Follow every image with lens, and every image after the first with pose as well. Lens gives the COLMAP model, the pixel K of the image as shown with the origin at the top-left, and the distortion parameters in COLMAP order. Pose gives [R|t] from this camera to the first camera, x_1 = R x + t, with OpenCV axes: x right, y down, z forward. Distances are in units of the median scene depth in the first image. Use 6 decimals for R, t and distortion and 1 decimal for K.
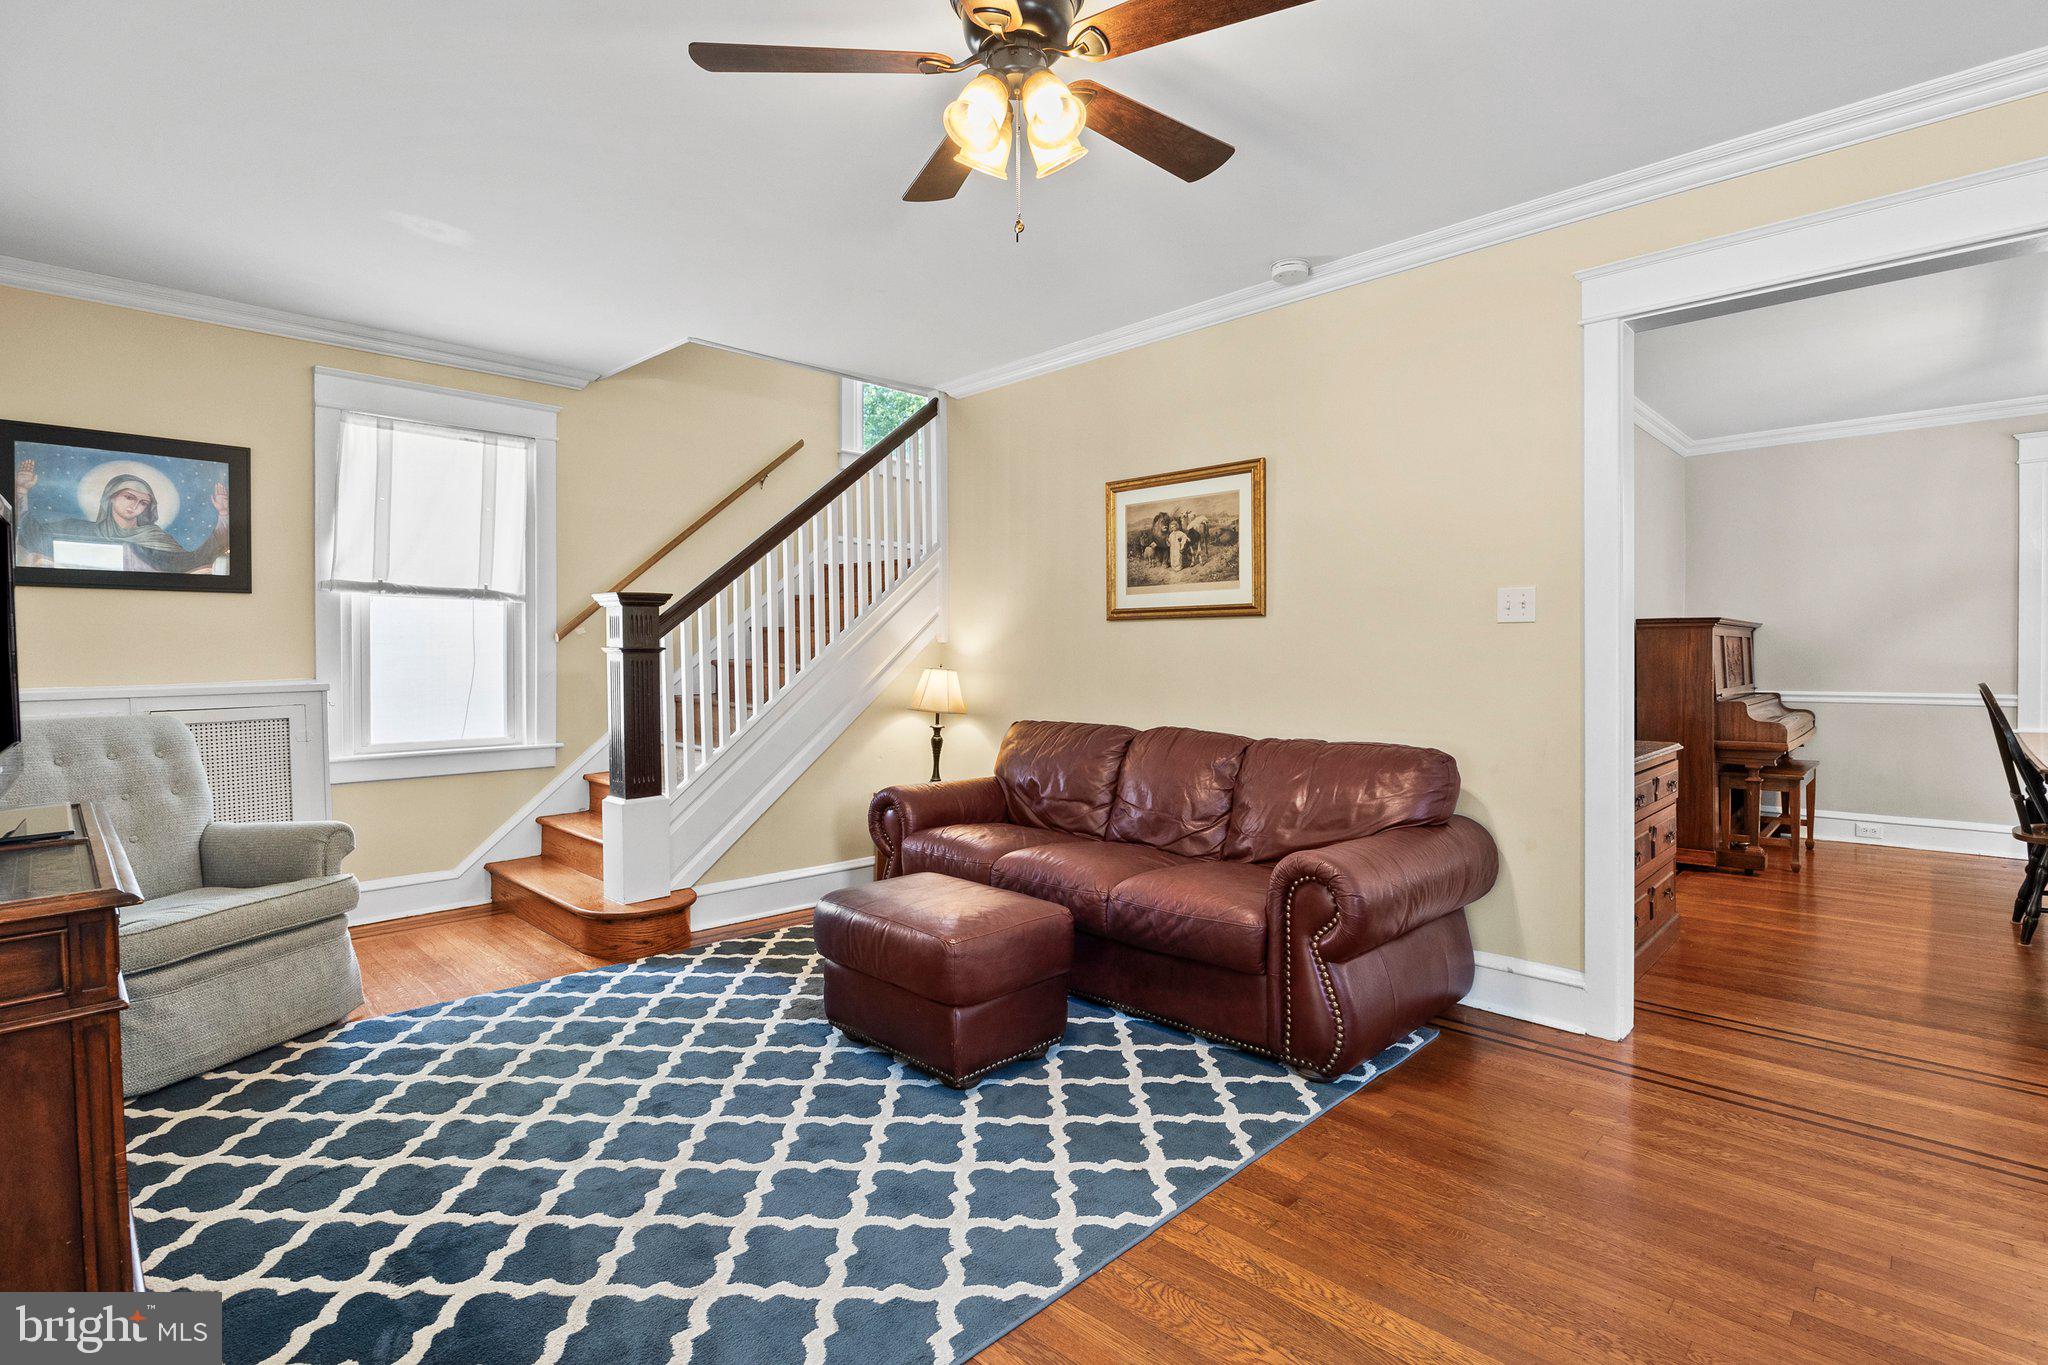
lens RADIAL K [[978.7, 0, 1029.6], [0, 978.7, 666.2], [0, 0, 1]] dist [-0.014223, 0.002075]
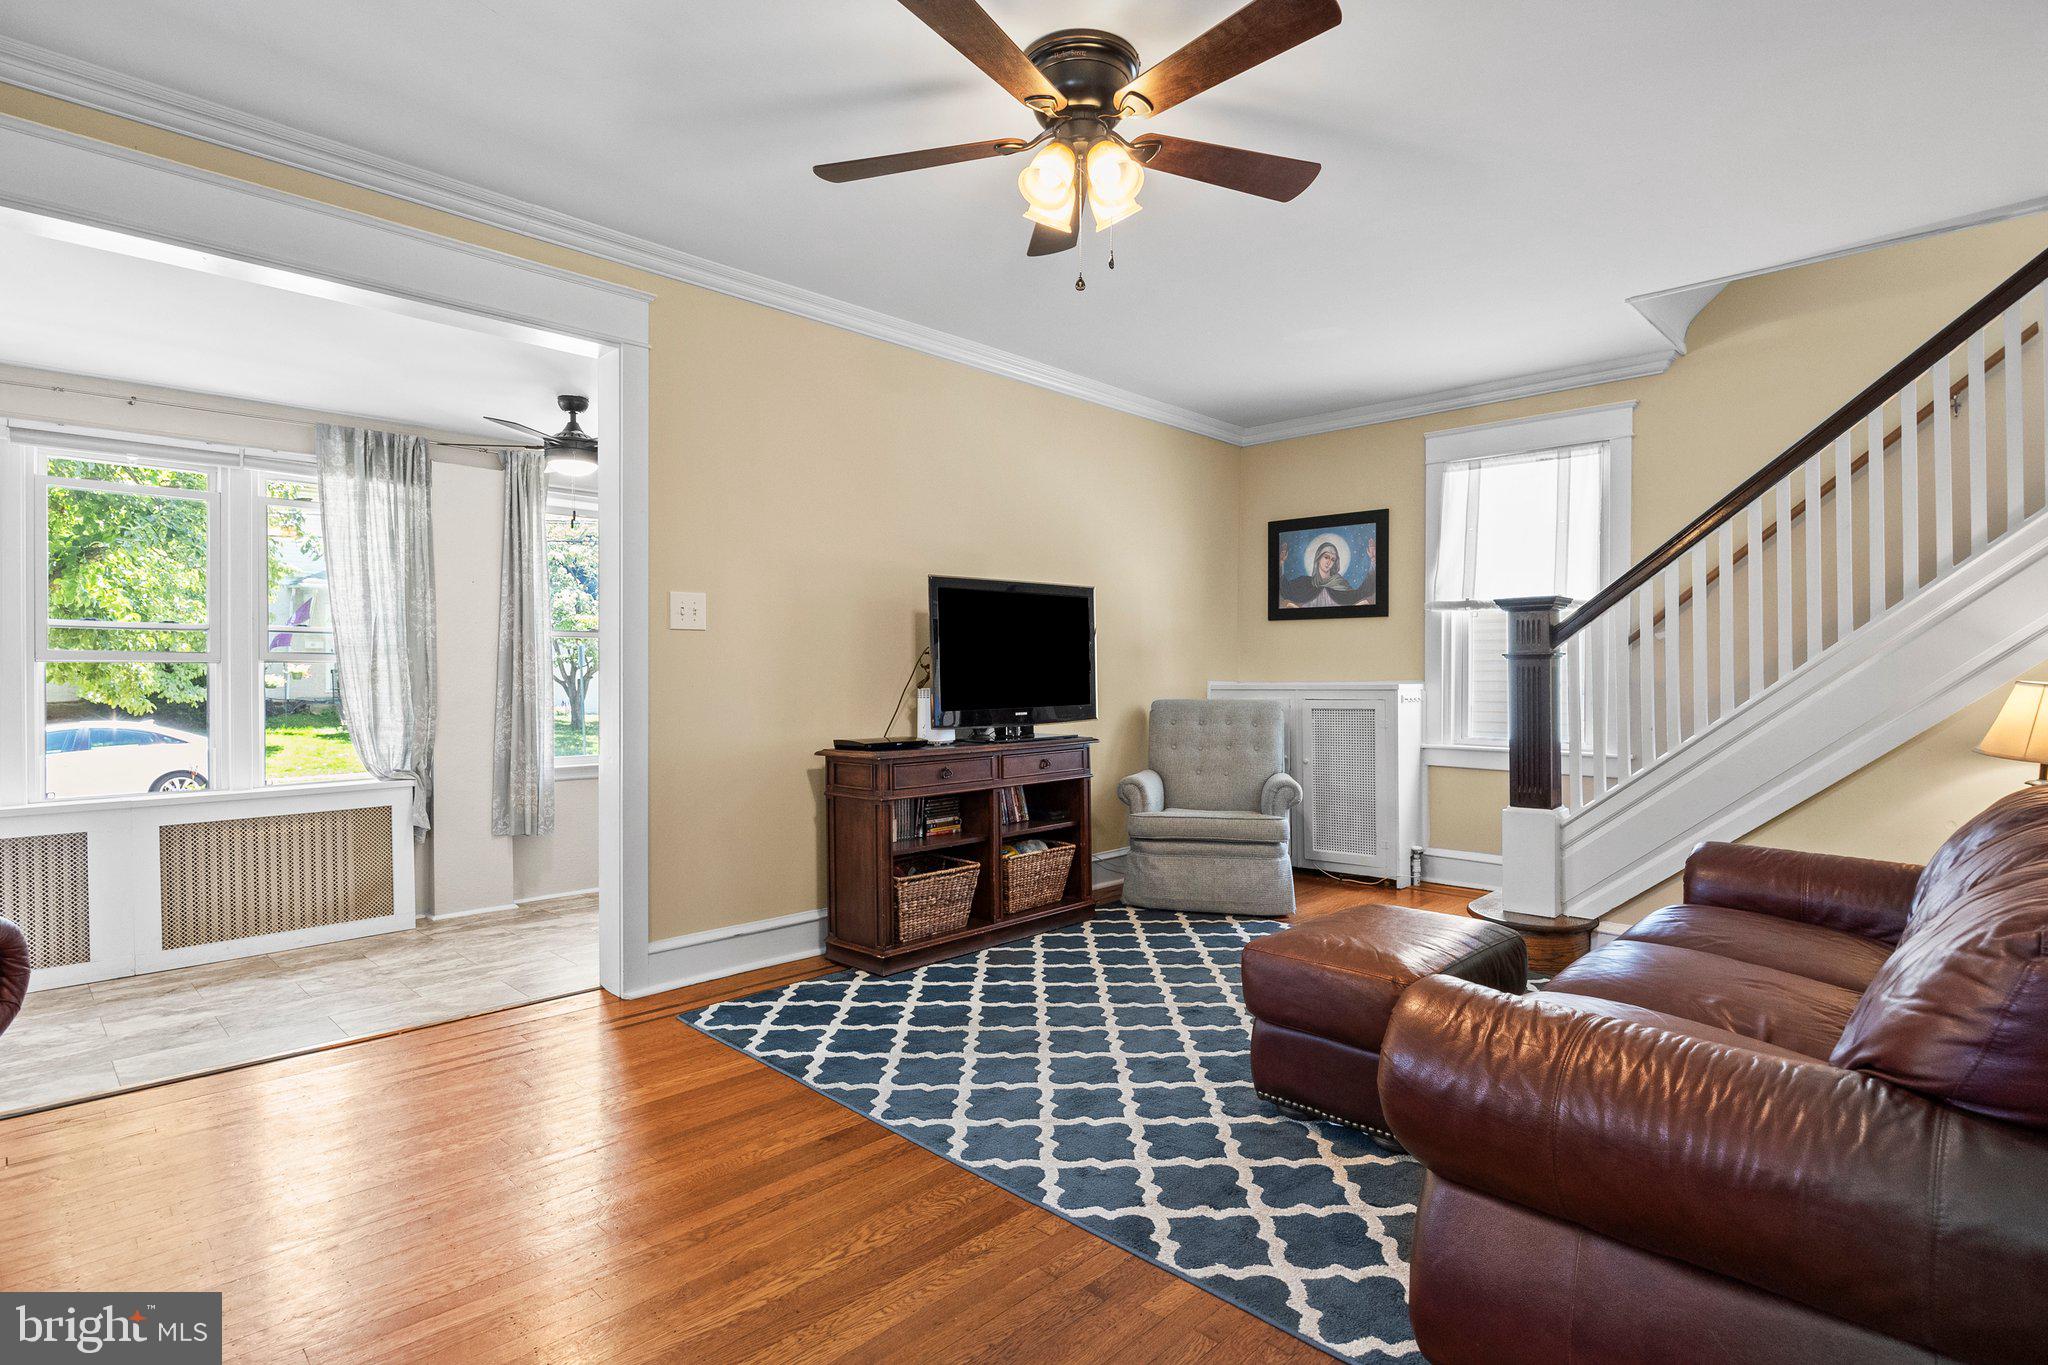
lens RADIAL K [[1044.8, 0, 1037.4], [0, 1044.8, 679.9], [0, 0, 1]] dist [-0.007186, 0.001154]
pose [[-0.006360, 0.014709, -0.999872, 0.721362], [-0.011252, 0.999827, 0.014780, -0.003173], [0.999916, 0.011345, -0.006193, 0.577682]]
